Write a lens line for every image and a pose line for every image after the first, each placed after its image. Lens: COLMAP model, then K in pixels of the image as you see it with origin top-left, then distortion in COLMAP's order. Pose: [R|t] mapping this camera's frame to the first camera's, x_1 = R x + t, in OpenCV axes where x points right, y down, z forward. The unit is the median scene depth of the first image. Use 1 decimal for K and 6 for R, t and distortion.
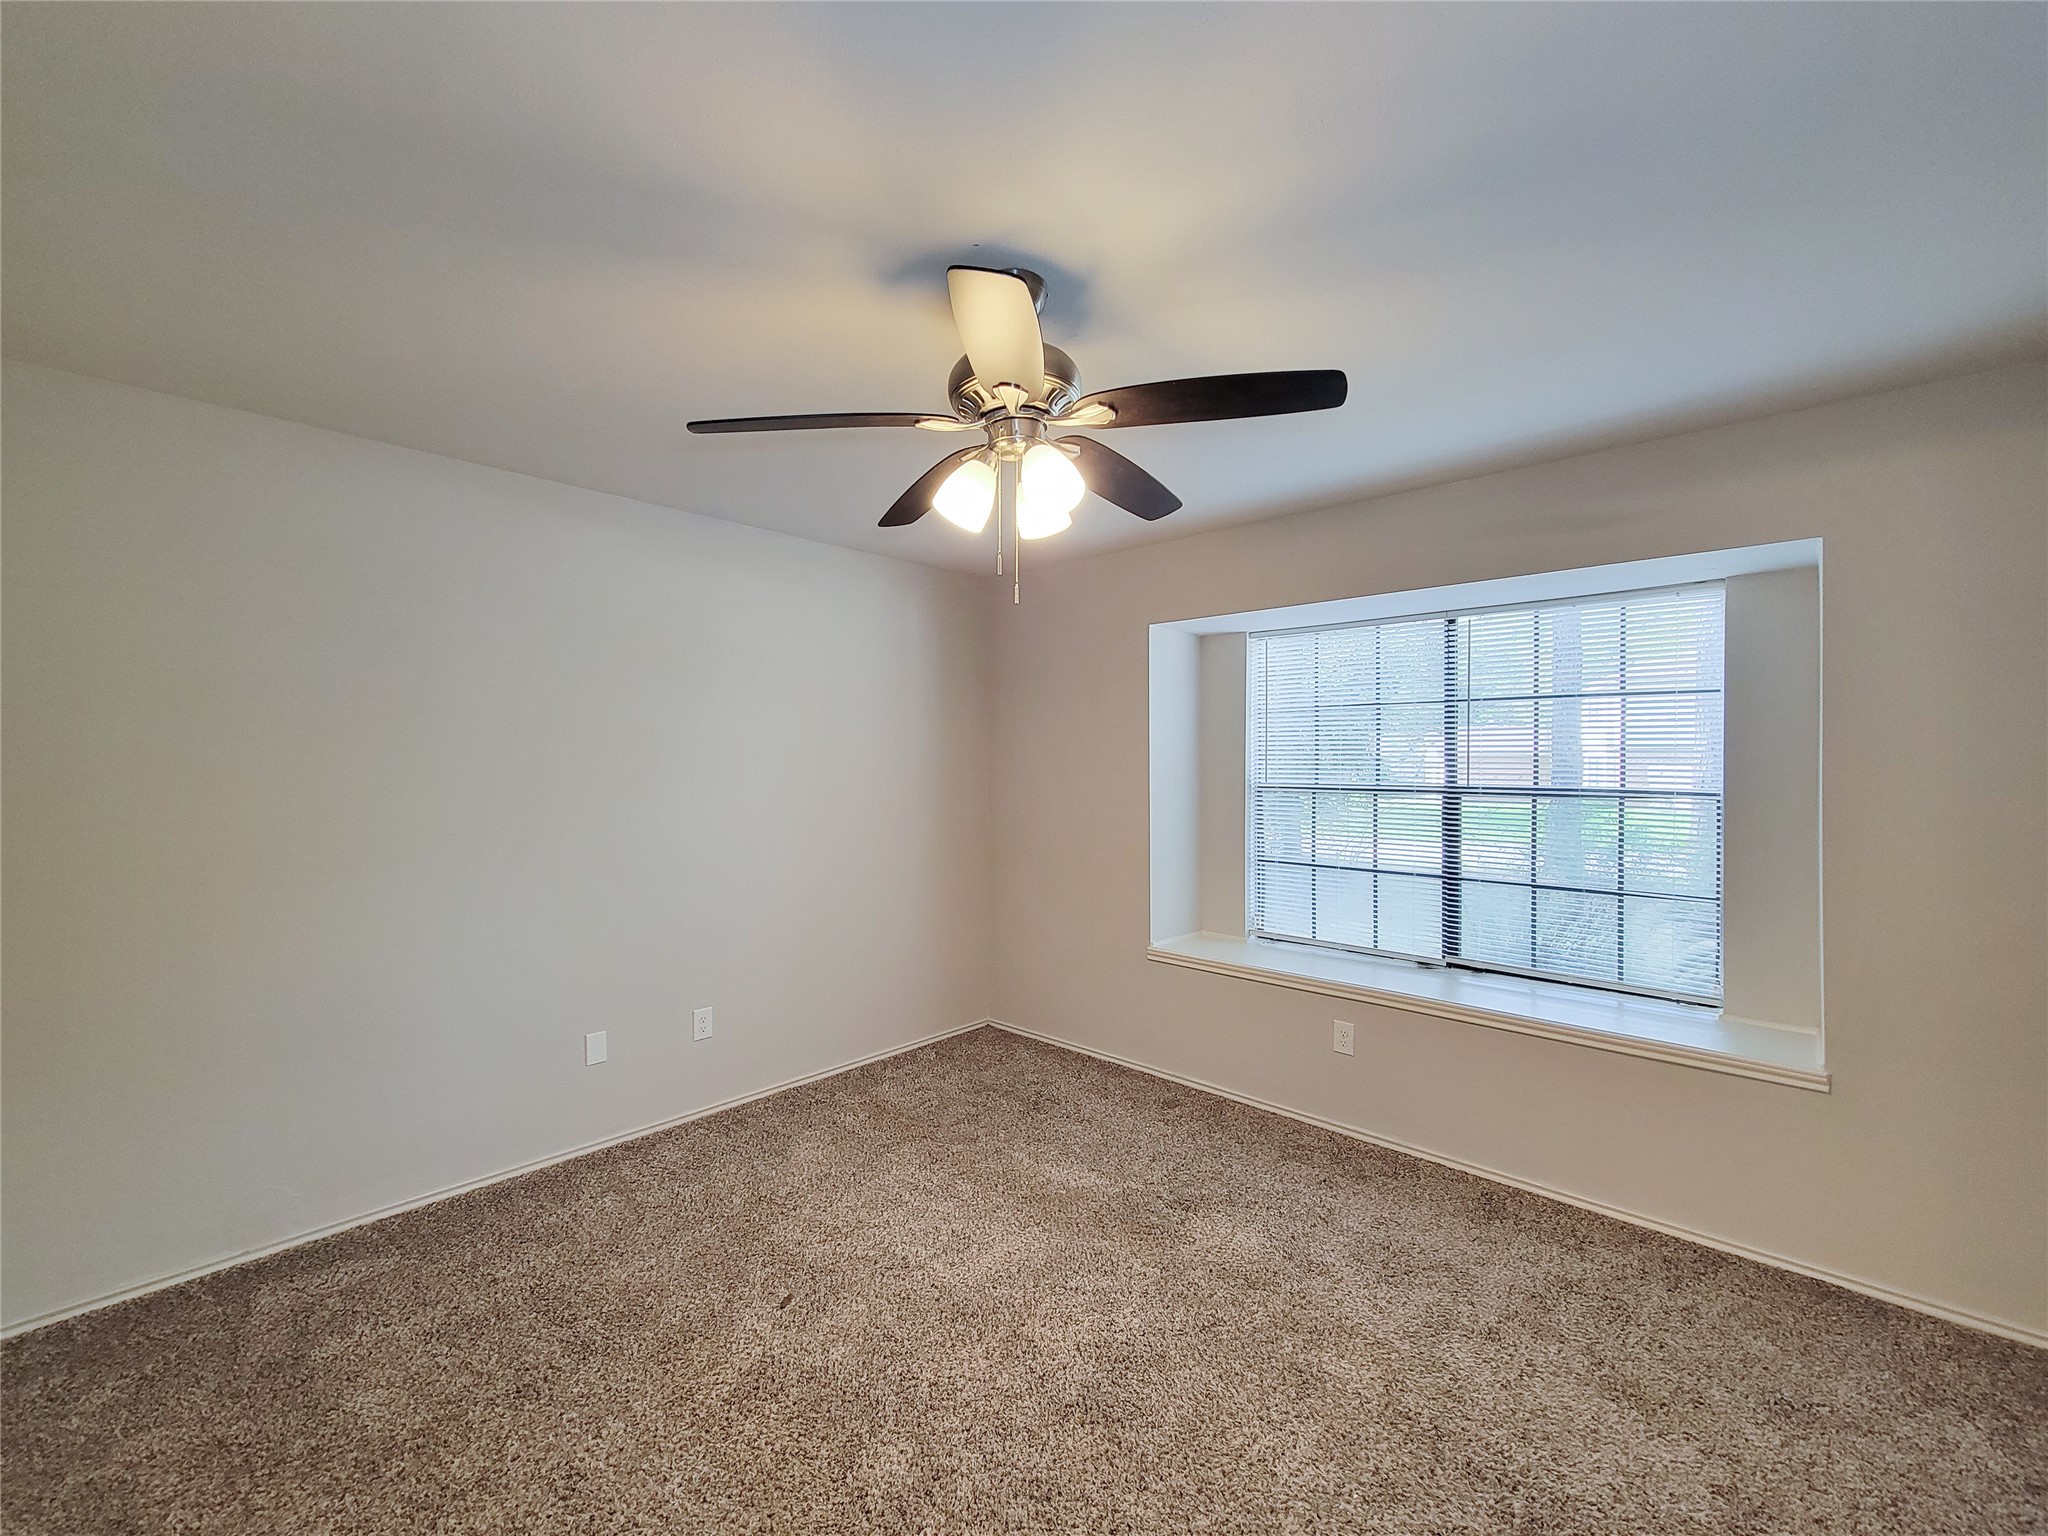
lens RADIAL K [[831.8, 0, 1040.3], [0, 831.8, 770.7], [0, 0, 1]] dist [0.003553, -0.002973]
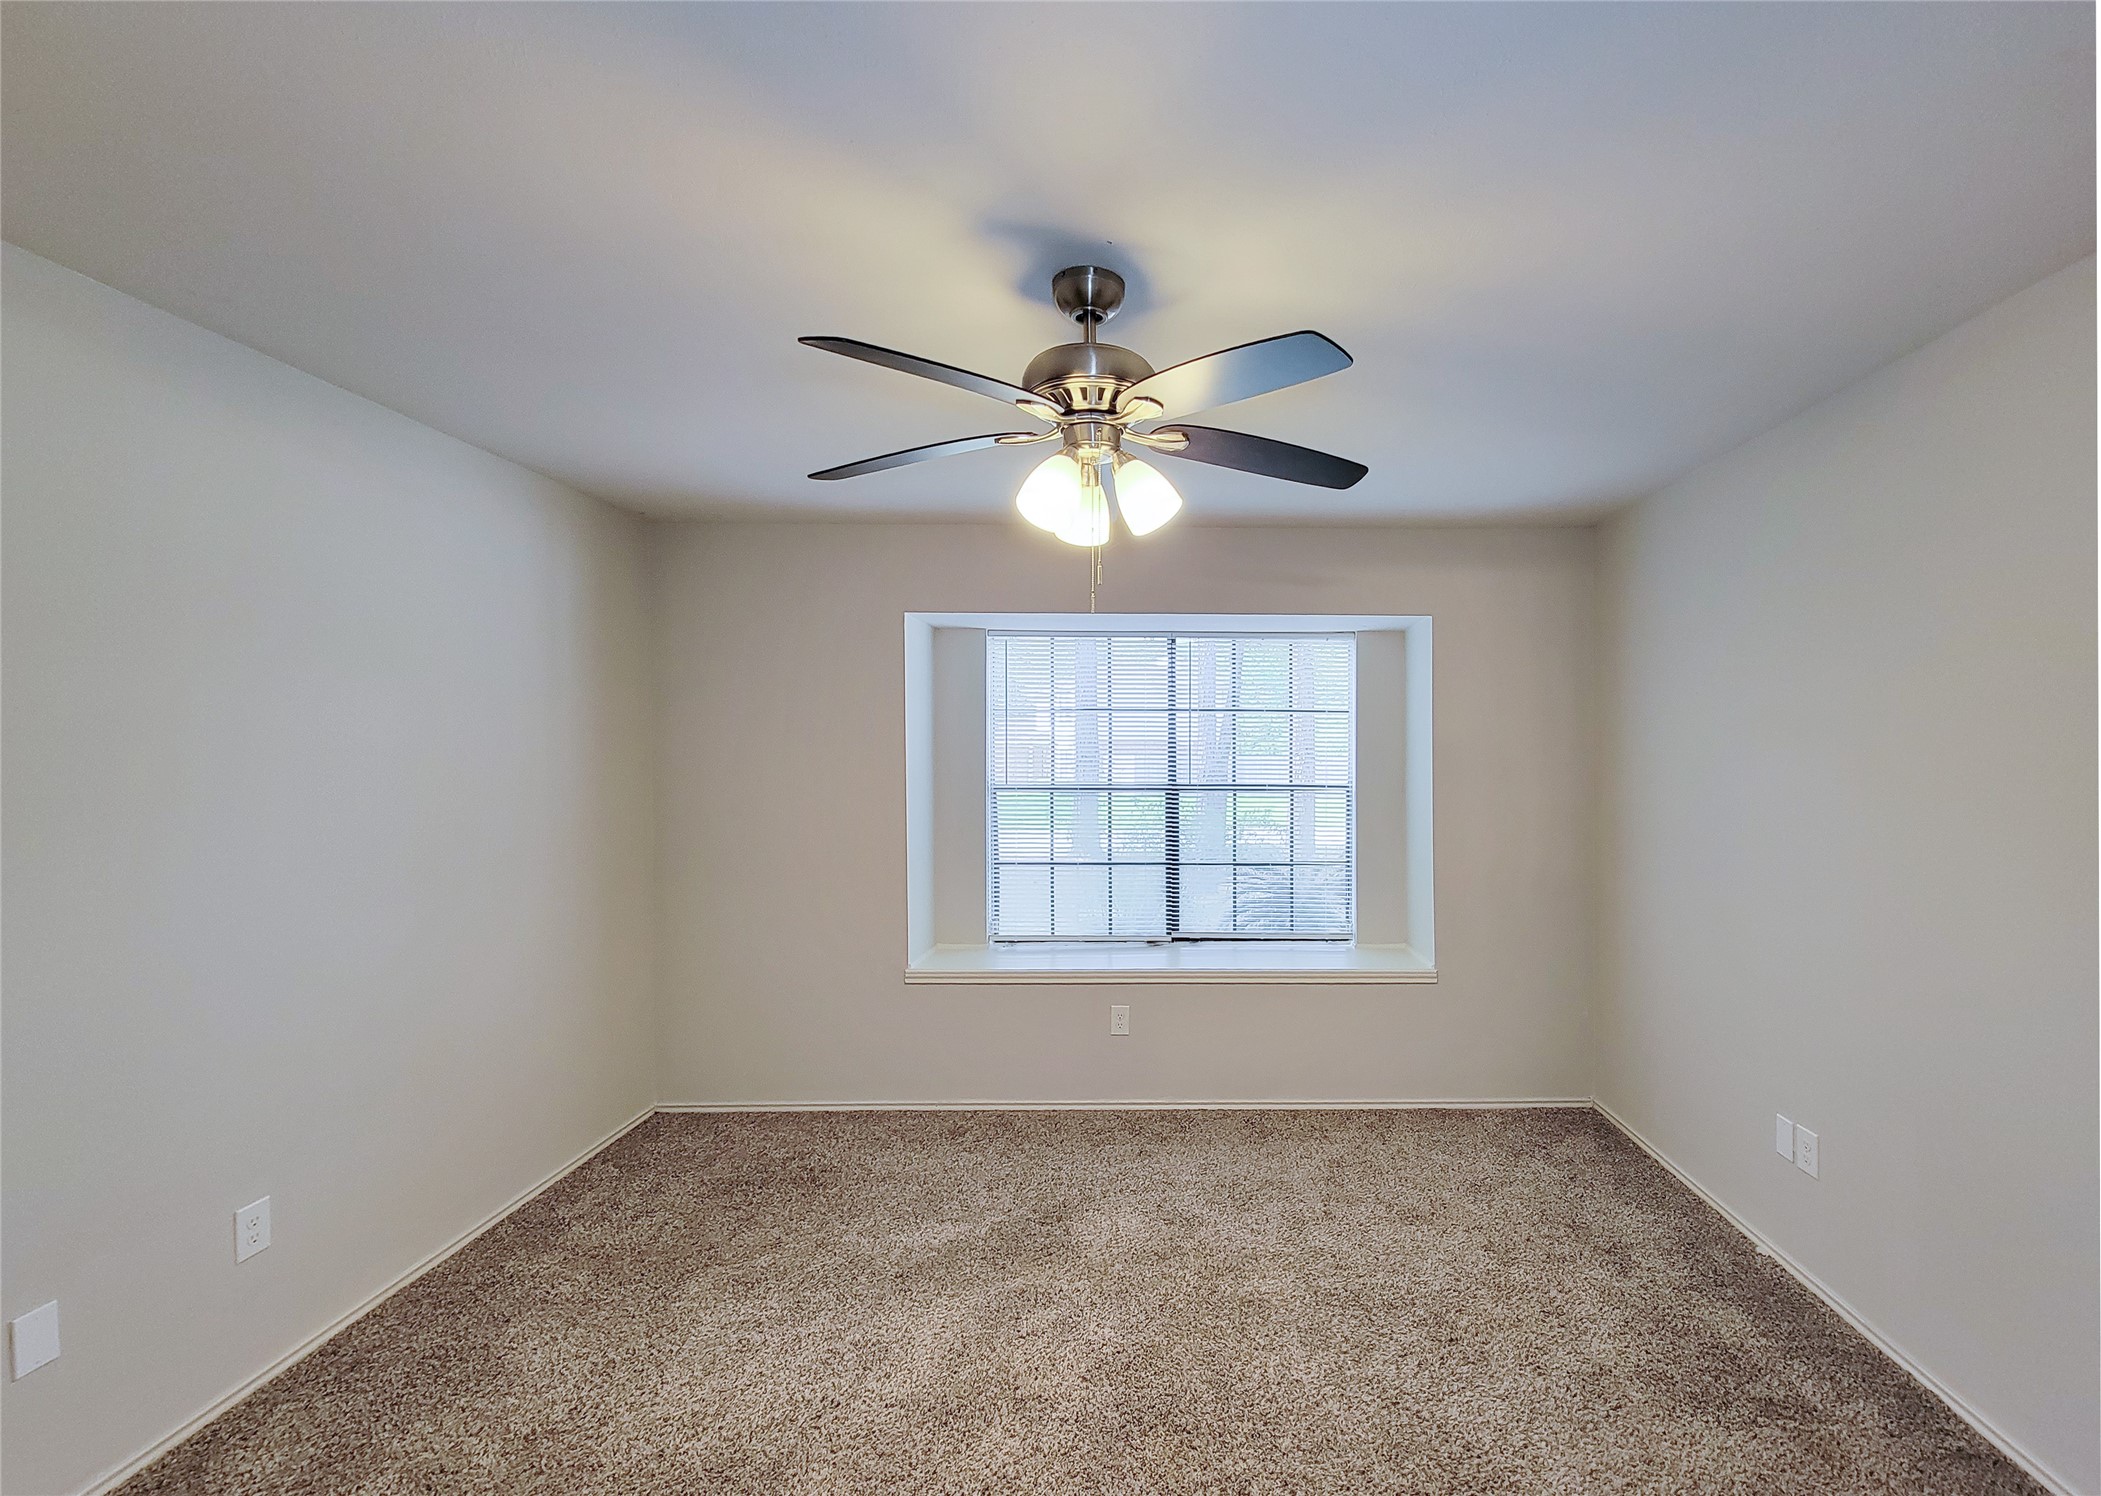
lens RADIAL K [[972.9, 0, 1050.5], [0, 972.9, 748.0], [0, 0, 1]] dist [0.002841, 0.000121]
pose [[0.718577, -0.002231, 0.695443, -0.589660], [0.006032, 0.999977, -0.003025, -0.029452], [-0.695421, 0.006368, 0.718574, 0.158151]]
